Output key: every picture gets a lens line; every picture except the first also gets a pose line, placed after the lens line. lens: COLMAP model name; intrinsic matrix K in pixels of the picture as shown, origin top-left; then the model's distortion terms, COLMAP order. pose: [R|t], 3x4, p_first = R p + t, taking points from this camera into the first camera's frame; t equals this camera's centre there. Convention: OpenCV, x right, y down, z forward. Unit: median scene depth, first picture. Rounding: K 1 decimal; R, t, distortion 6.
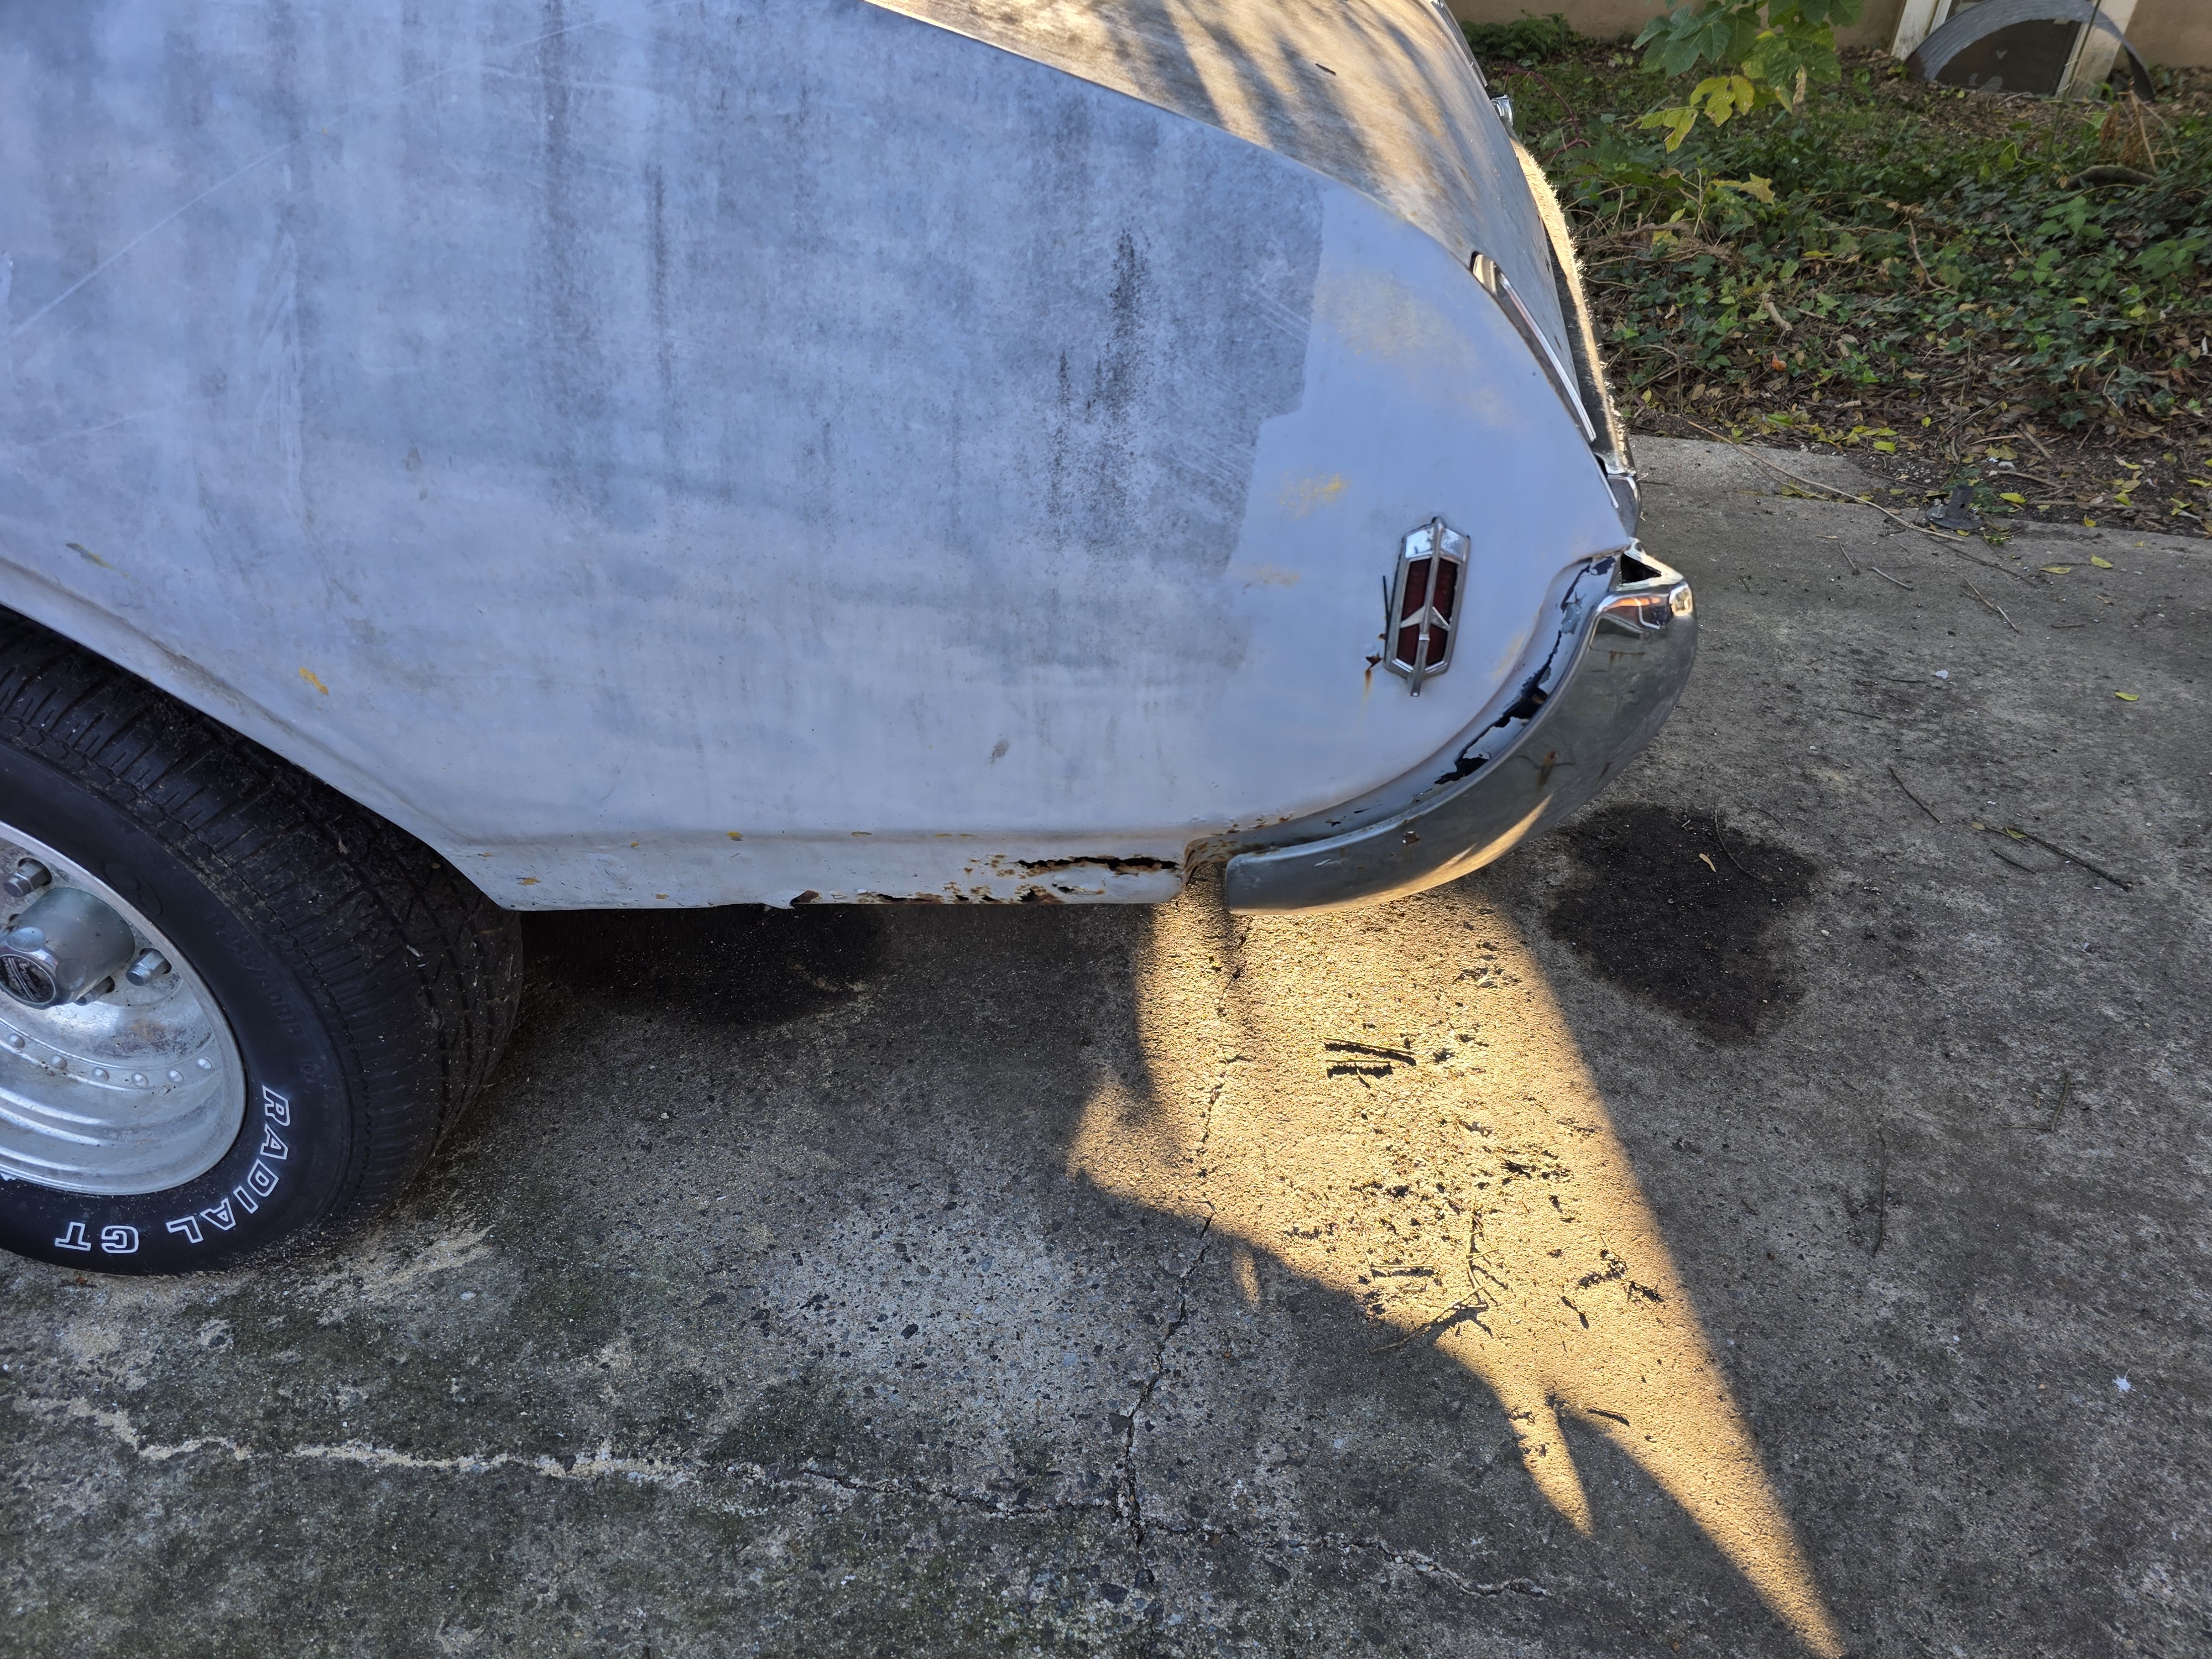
lens RADIAL K [[1460.0, 0, 1106.0], [0, 1460.0, 829.5], [0, 0, 1]] dist [0.040543, -0.000632]
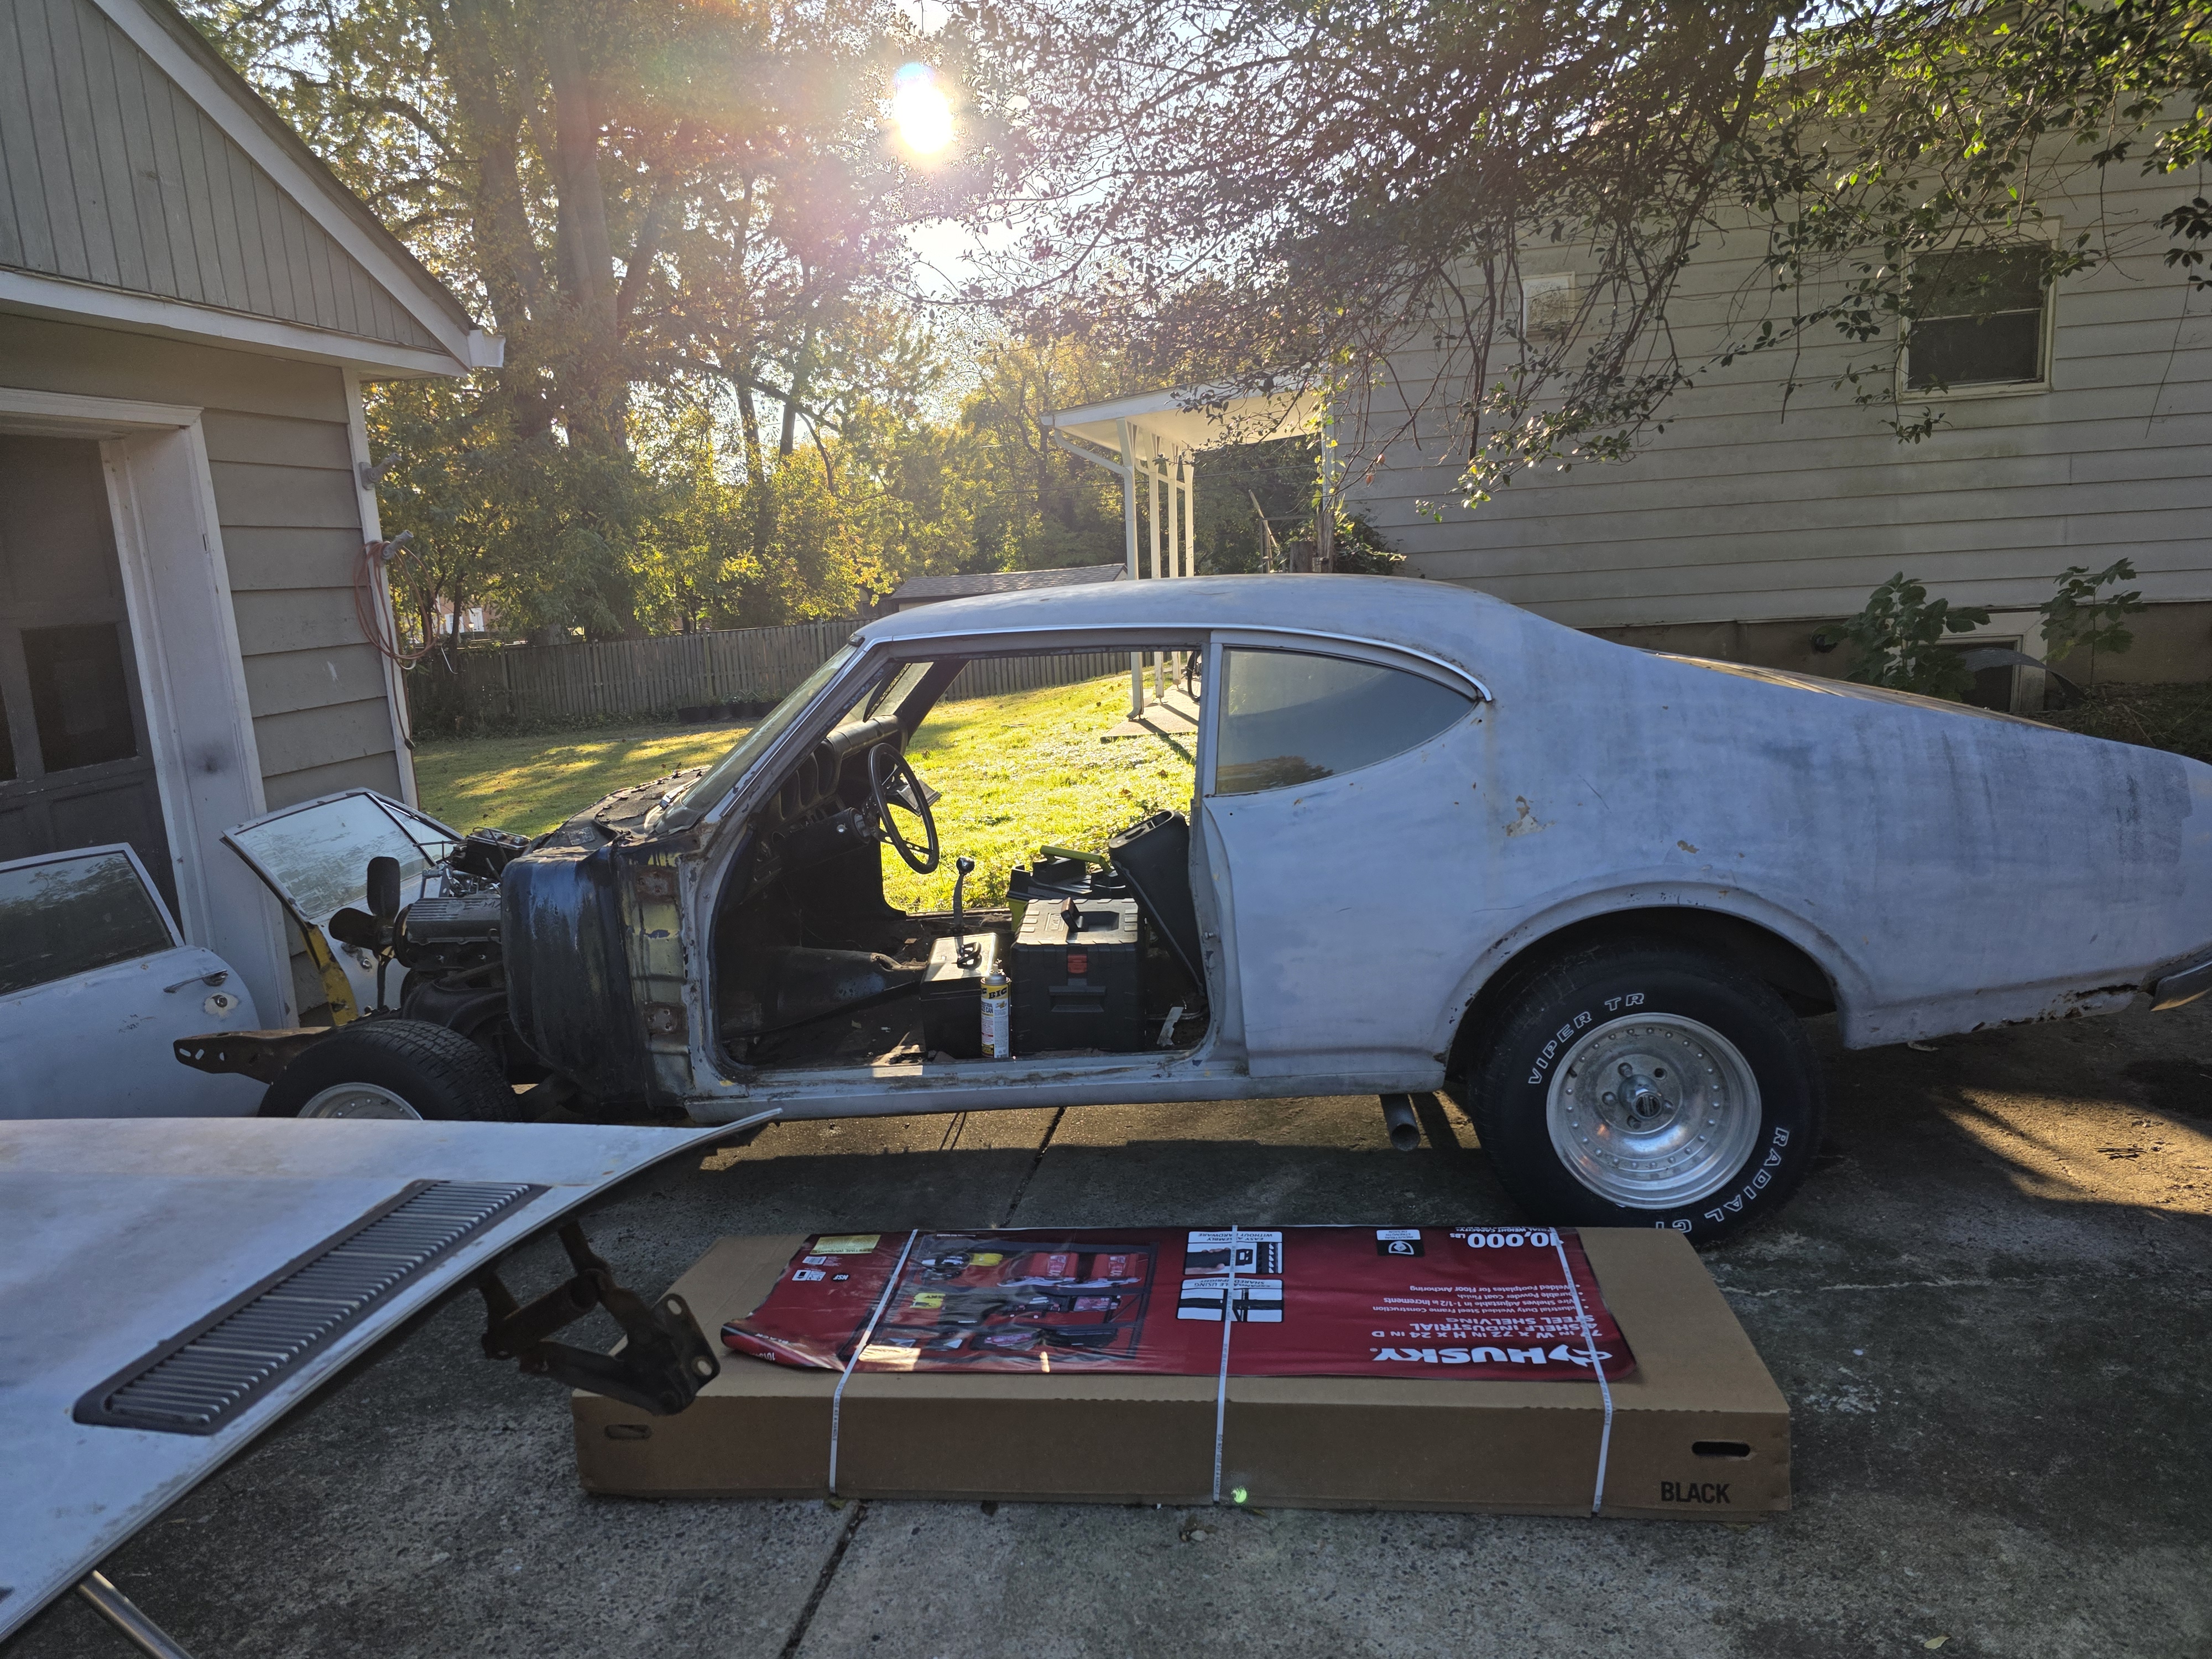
lens RADIAL K [[1373.7, 0, 1106.0], [0, 1373.7, 829.5], [0, 0, 1]] dist [-0.001925, 0.000819]
pose [[0.994718, -0.102619, -0.002441, -2.271663], [0.091732, 0.899351, -0.427497, 0.842191], [0.046065, 0.425015, 0.904014, -1.915890]]
